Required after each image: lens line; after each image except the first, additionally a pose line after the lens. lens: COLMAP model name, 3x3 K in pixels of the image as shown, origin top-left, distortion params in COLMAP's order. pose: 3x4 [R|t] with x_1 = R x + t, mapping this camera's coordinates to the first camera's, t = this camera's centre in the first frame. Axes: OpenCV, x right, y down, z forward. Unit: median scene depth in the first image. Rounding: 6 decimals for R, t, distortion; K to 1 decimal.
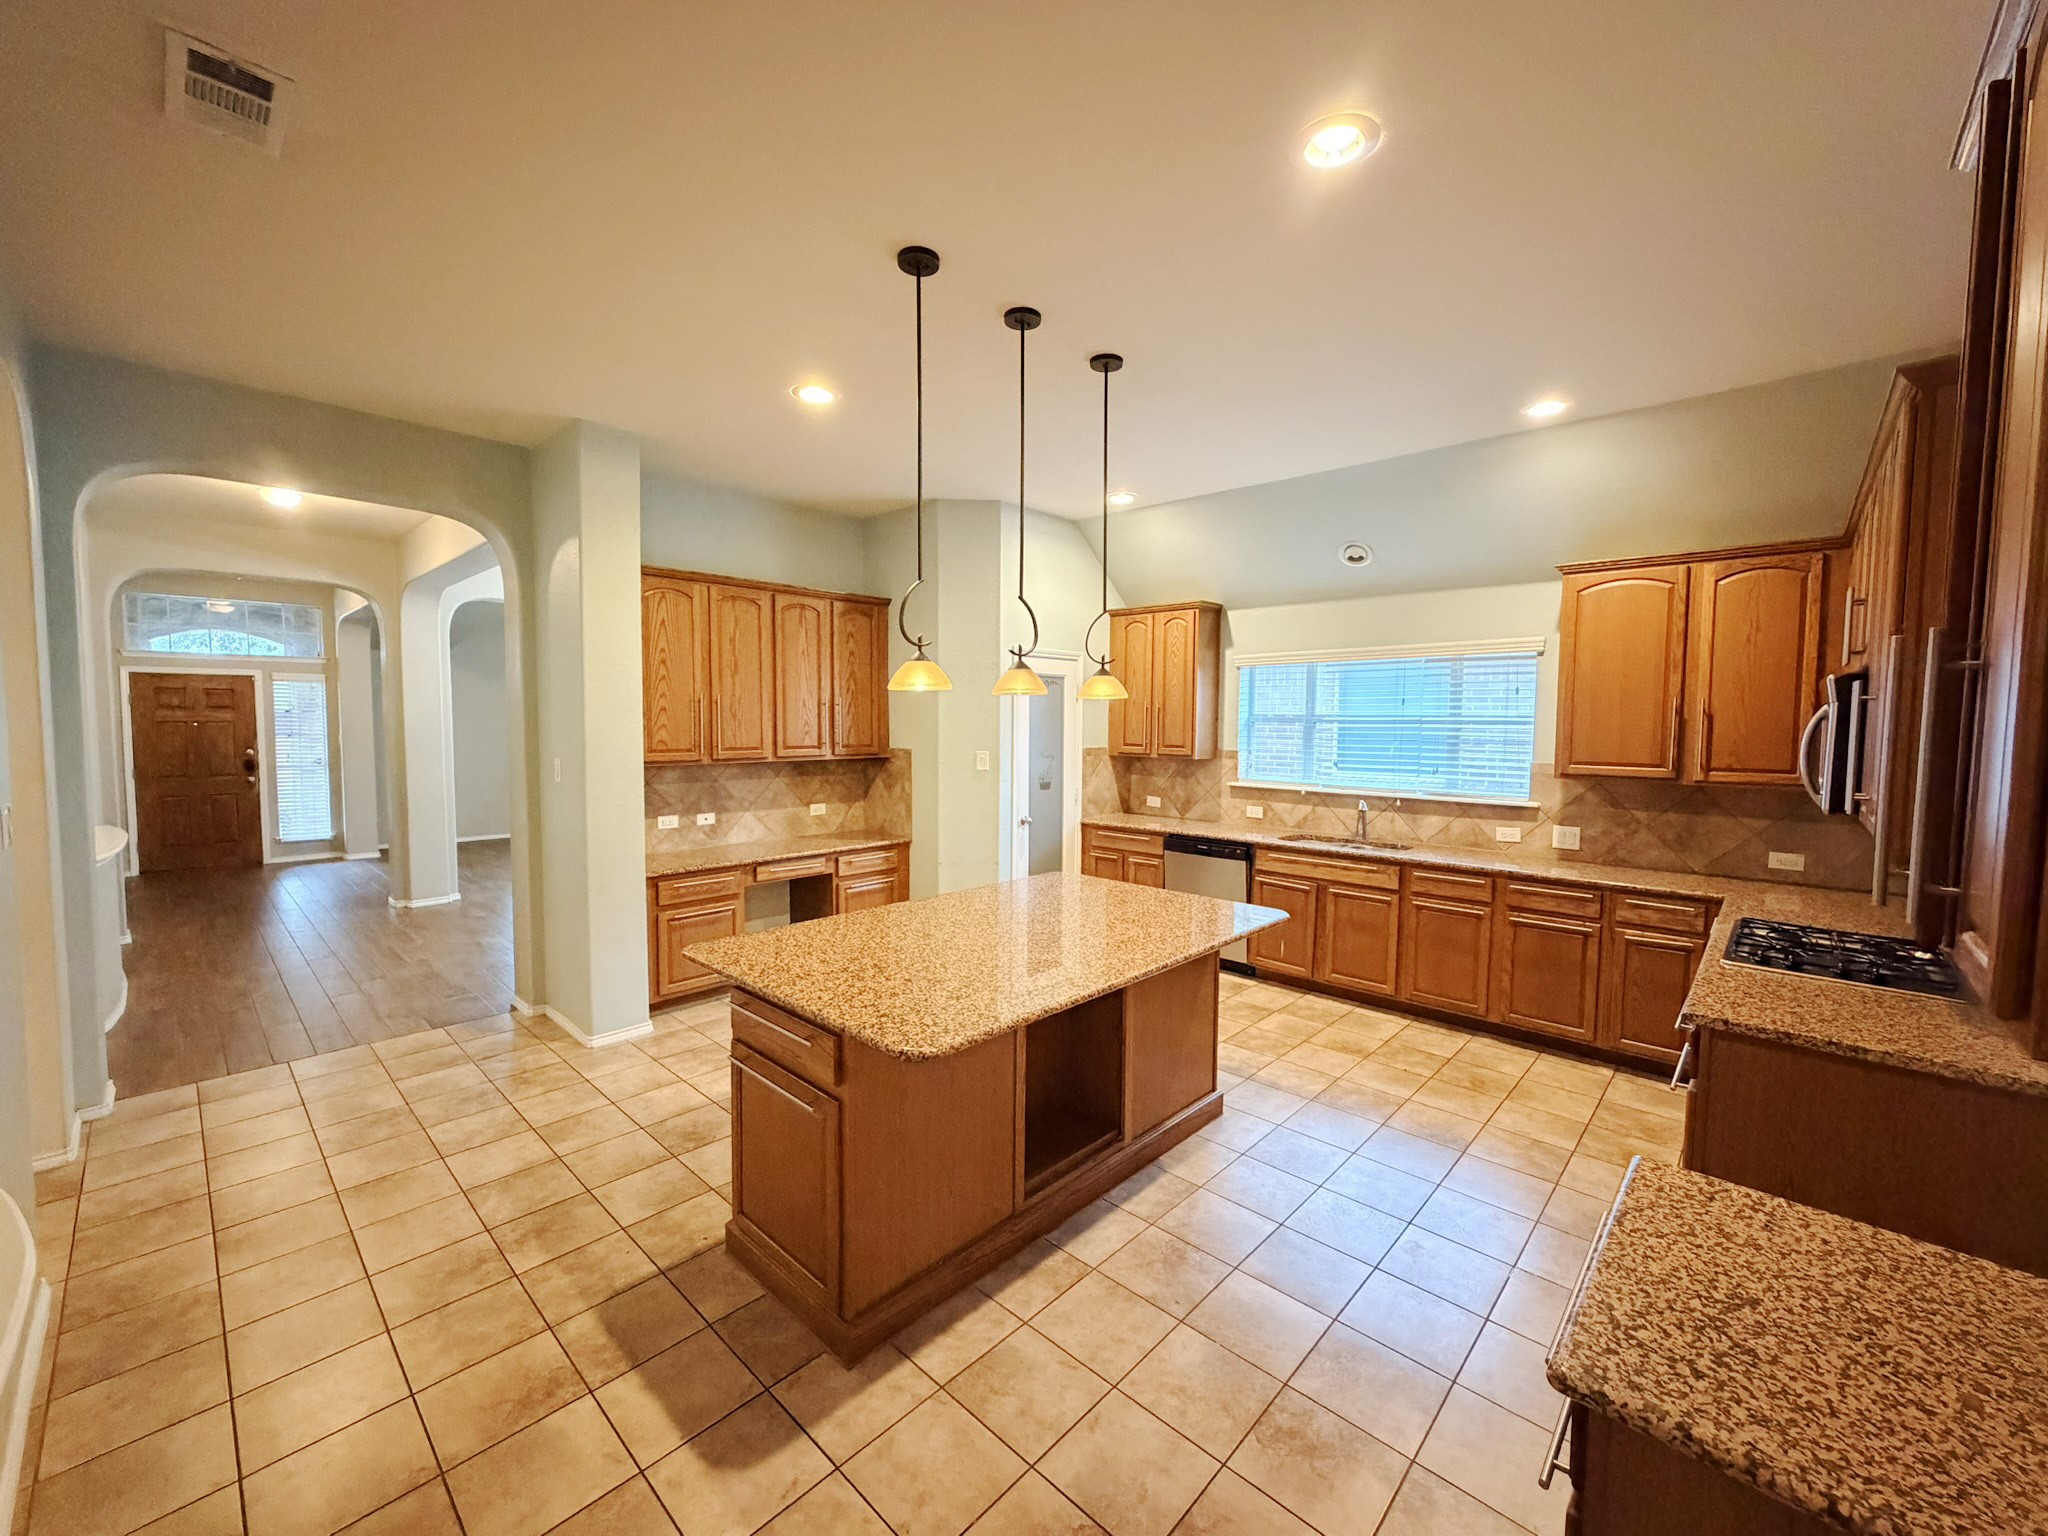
lens RADIAL K [[816.3, 0, 1022.3], [0, 816.3, 766.4], [0, 0, 1]] dist [0.001403, -0.000480]
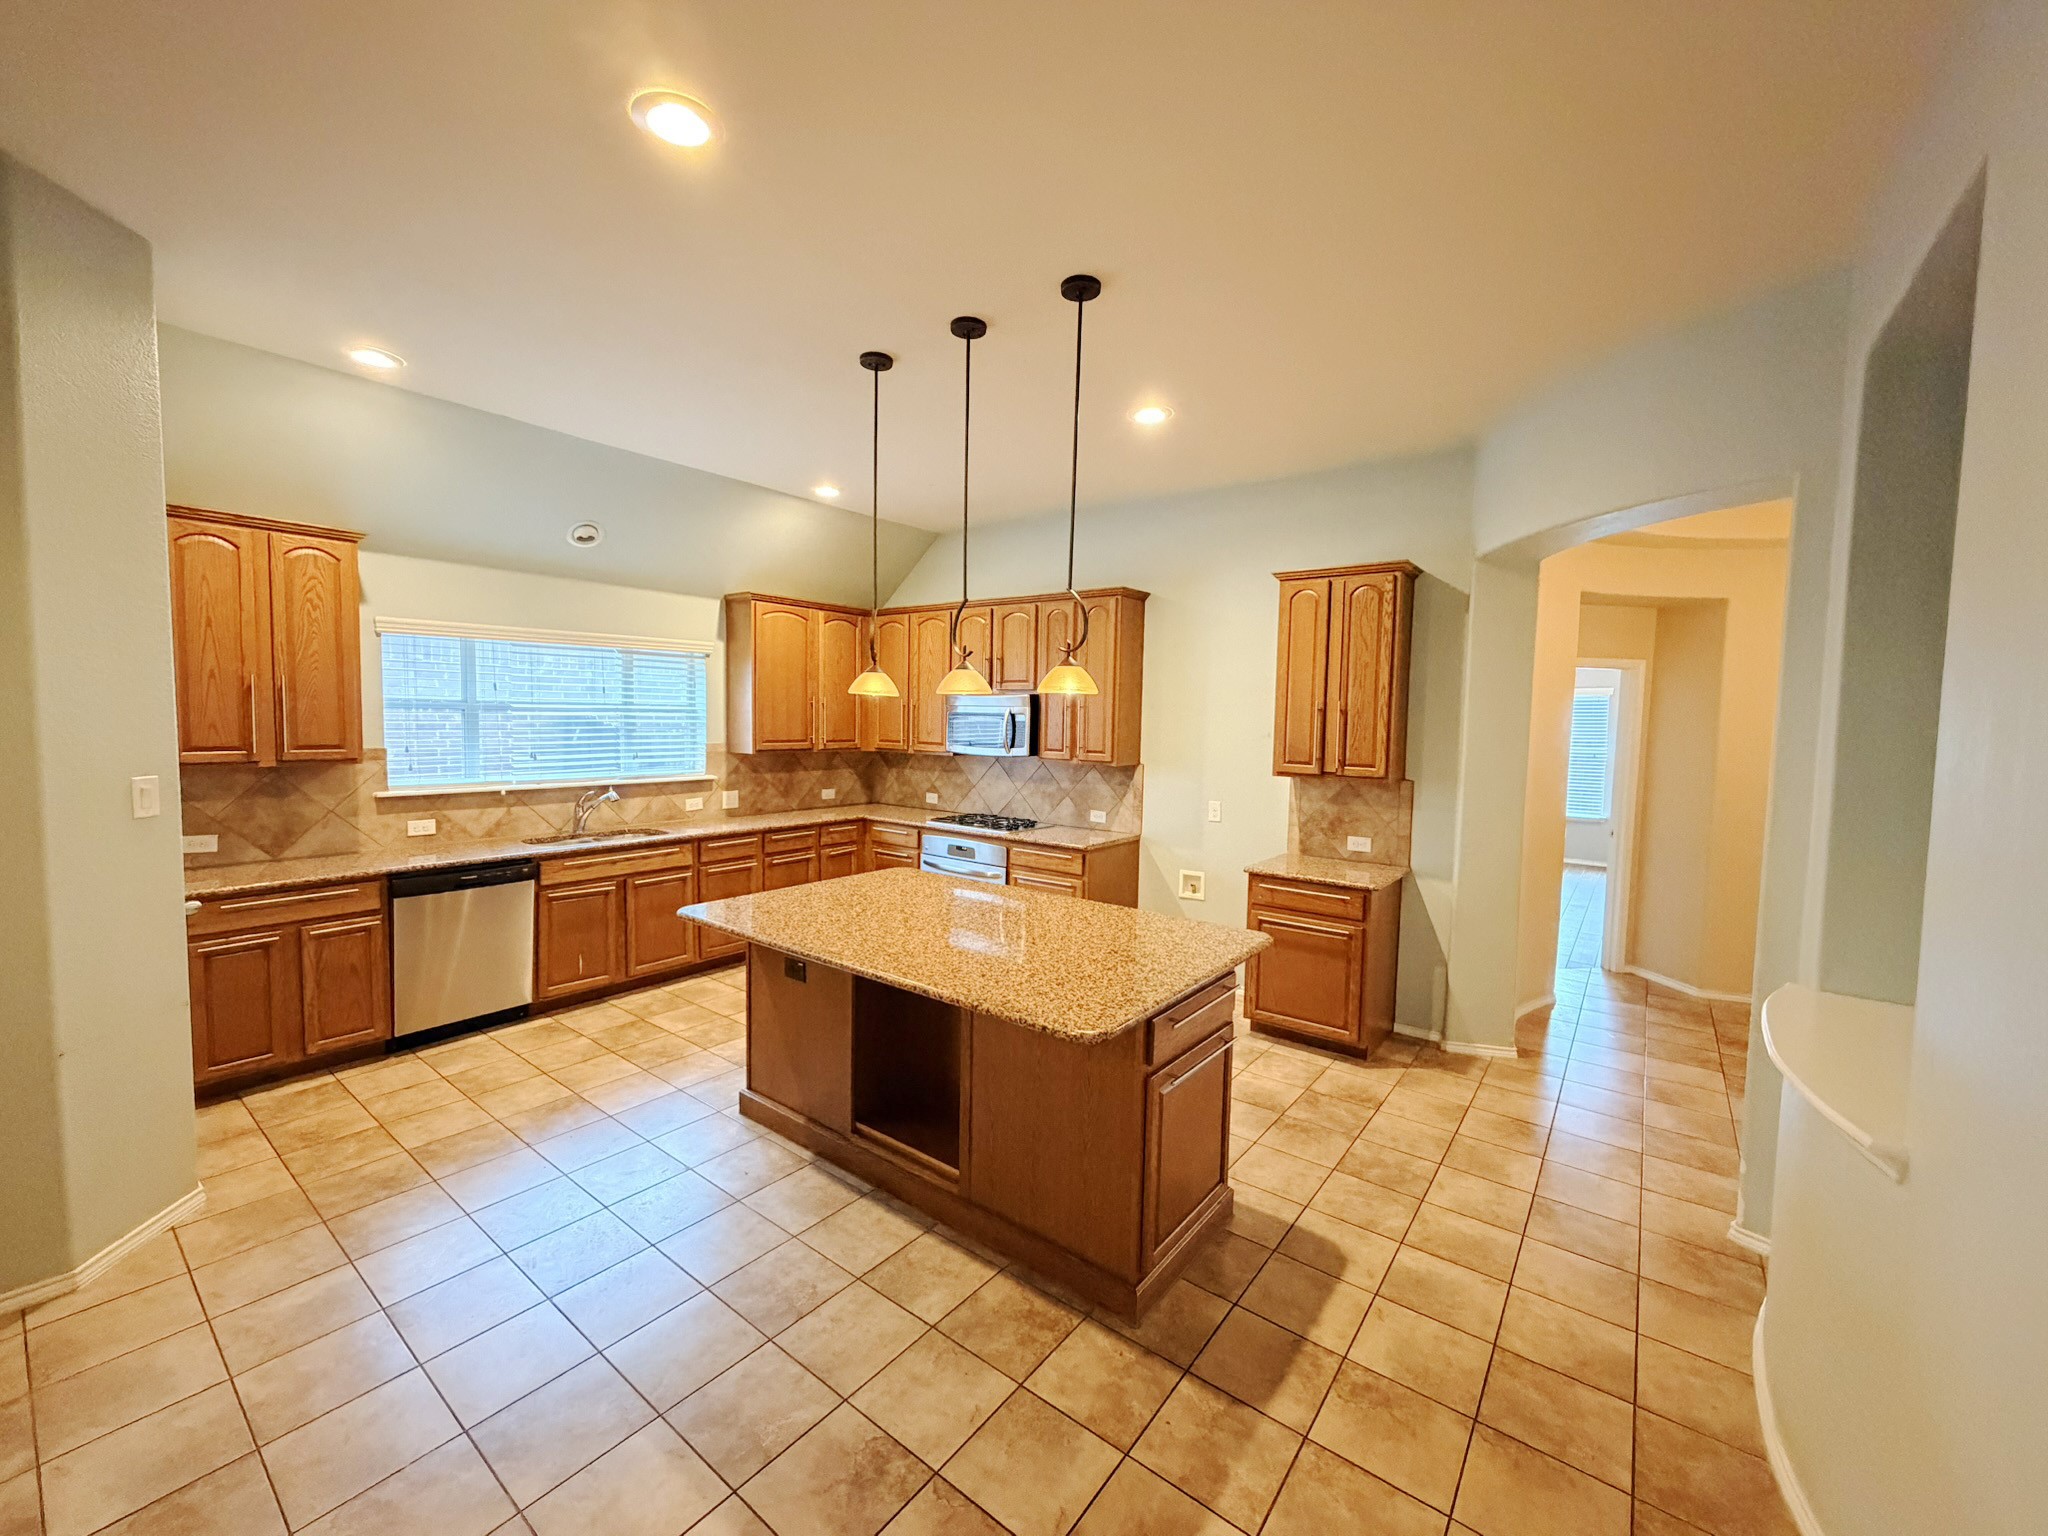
lens RADIAL K [[816.3, 0, 1016.6], [0, 816.3, 766.7], [0, 0, 1]] dist [0.001403, -0.000480]
pose [[-0.094891, -0.073352, 0.992782, -0.634021], [0.041333, 0.996131, 0.077550, -0.045027], [-0.994629, 0.048393, -0.091492, 0.632380]]
